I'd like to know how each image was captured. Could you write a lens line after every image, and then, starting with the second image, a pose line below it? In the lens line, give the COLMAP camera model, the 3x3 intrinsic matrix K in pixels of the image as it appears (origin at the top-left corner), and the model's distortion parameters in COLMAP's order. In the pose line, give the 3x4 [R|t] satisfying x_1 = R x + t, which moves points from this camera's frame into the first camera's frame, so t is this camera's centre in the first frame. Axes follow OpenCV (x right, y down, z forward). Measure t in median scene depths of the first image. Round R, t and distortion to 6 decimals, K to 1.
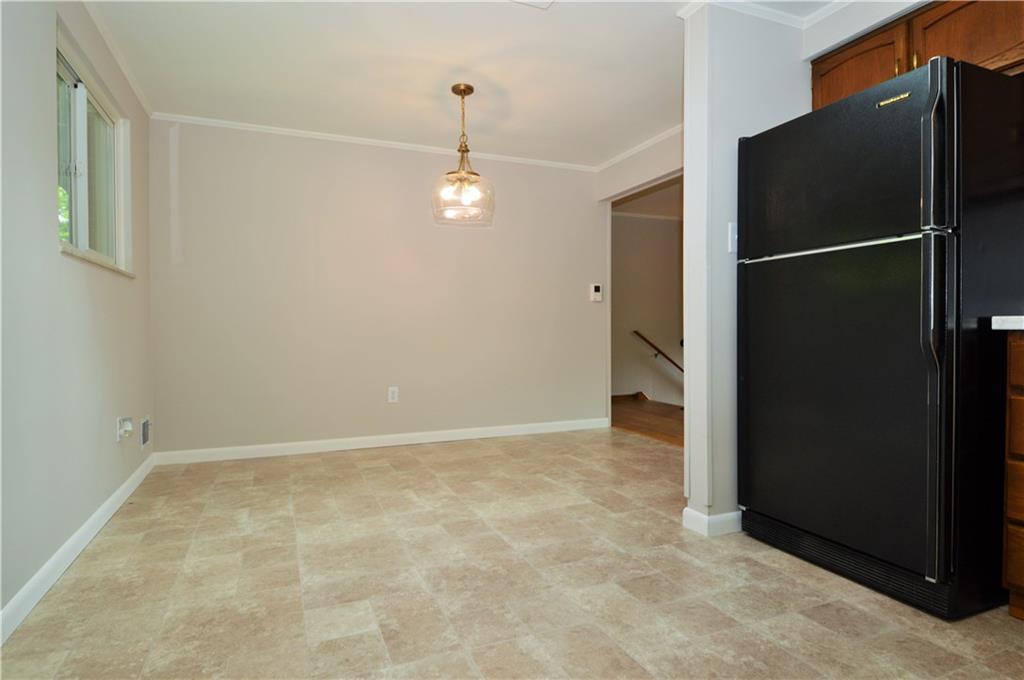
lens RADIAL K [[559.3, 0, 507.8], [0, 559.3, 336.8], [0, 0, 1]] dist [0.023831, -0.031466]
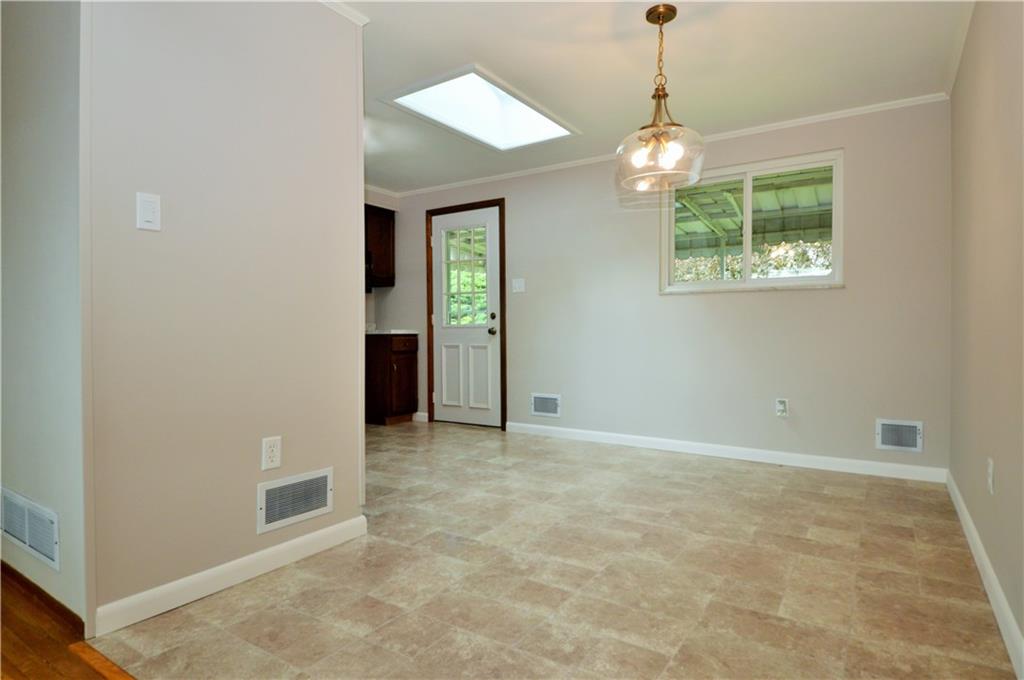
lens RADIAL K [[559.3, 0, 522.9], [0, 559.3, 336.1], [0, 0, 1]] dist [0.023831, -0.031466]
pose [[-0.811173, 0.013356, -0.584653, 0.721975], [-0.002372, 0.999656, 0.026129, -0.047200], [0.584801, 0.022582, -0.810862, 2.130657]]
